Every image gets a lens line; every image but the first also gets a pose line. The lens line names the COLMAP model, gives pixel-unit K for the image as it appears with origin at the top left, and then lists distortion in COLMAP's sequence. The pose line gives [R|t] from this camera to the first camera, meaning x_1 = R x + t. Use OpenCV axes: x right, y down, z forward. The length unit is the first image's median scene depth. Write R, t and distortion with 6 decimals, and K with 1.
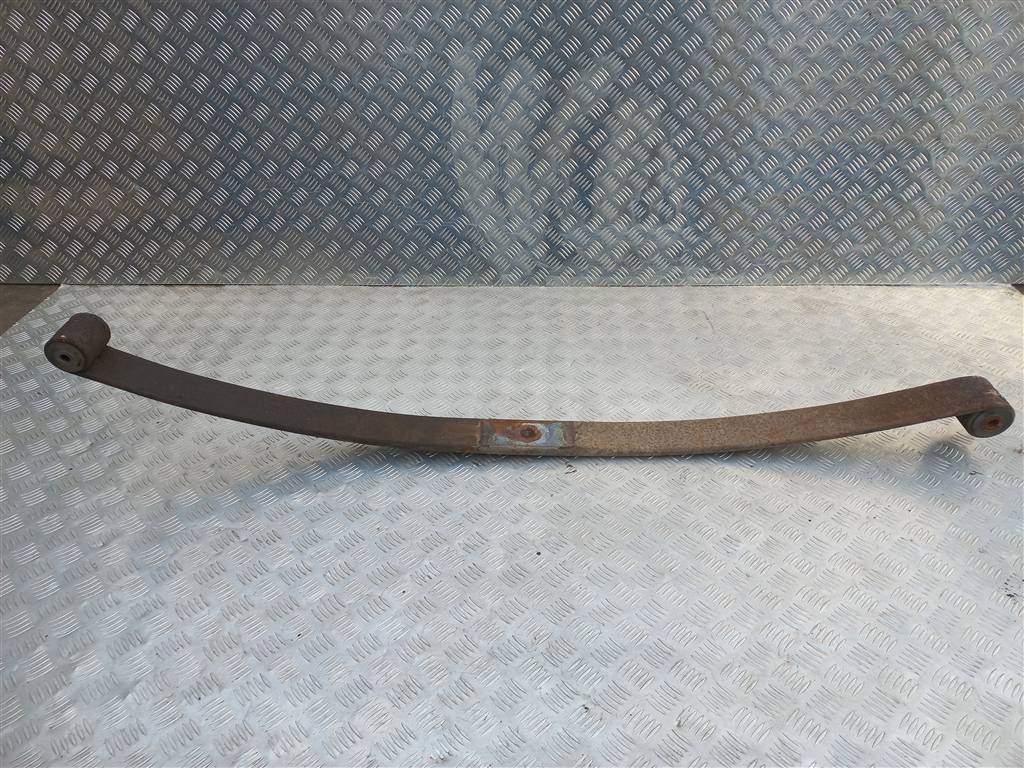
lens RADIAL K [[717.3, 0, 508.5], [0, 717.3, 375.0], [0, 0, 1]] dist [0.037767, 0.002136]
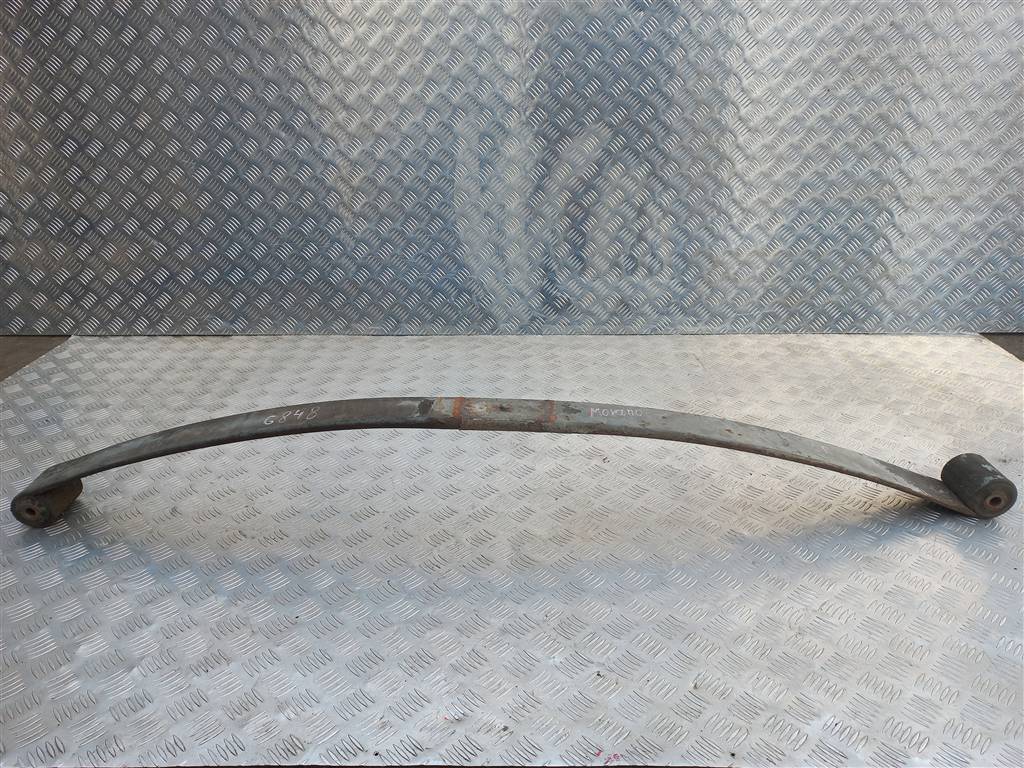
lens RADIAL K [[717.3, 0, 507.1], [0, 717.3, 374.2], [0, 0, 1]] dist [0.037767, 0.002136]
pose [[0.999772, 0.001942, 0.021274, -0.026186], [0.001622, 0.986089, -0.166213, 0.133326], [-0.021301, 0.166210, 0.985860, -0.025149]]
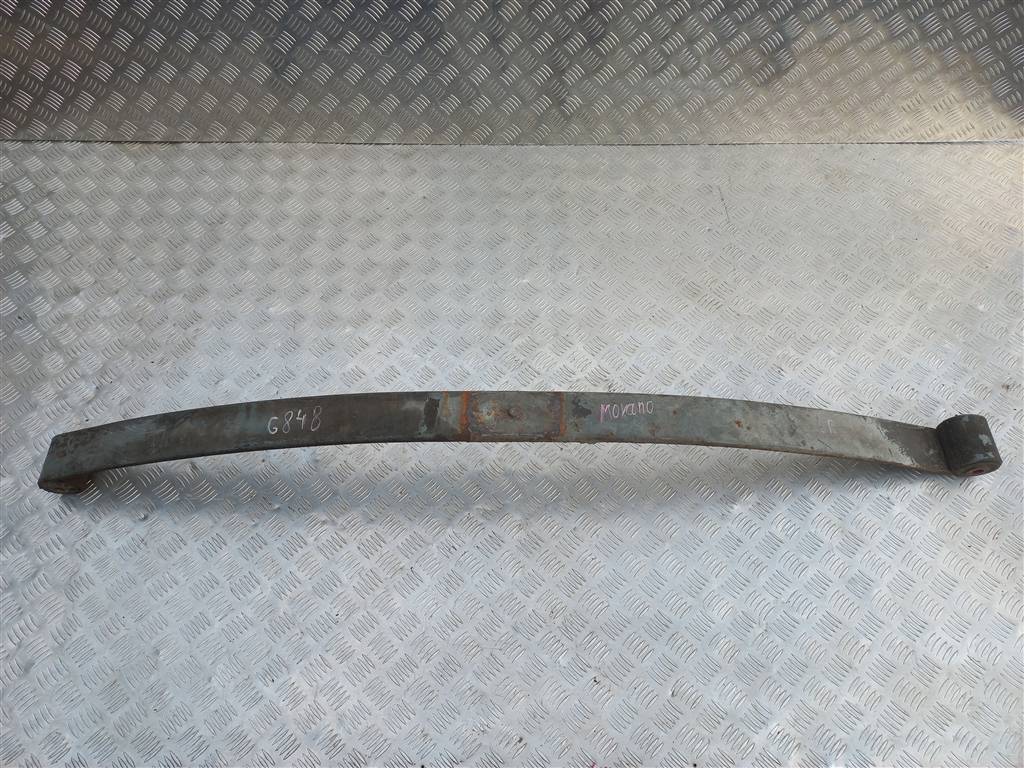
lens RADIAL K [[717.3, 0, 509.4], [0, 717.3, 381.0], [0, 0, 1]] dist [0.037767, 0.002136]
pose [[0.999091, -0.027941, 0.032182, -0.039273], [0.011113, 0.899782, 0.436199, -0.316478], [-0.041145, -0.435445, 0.899275, 0.082322]]
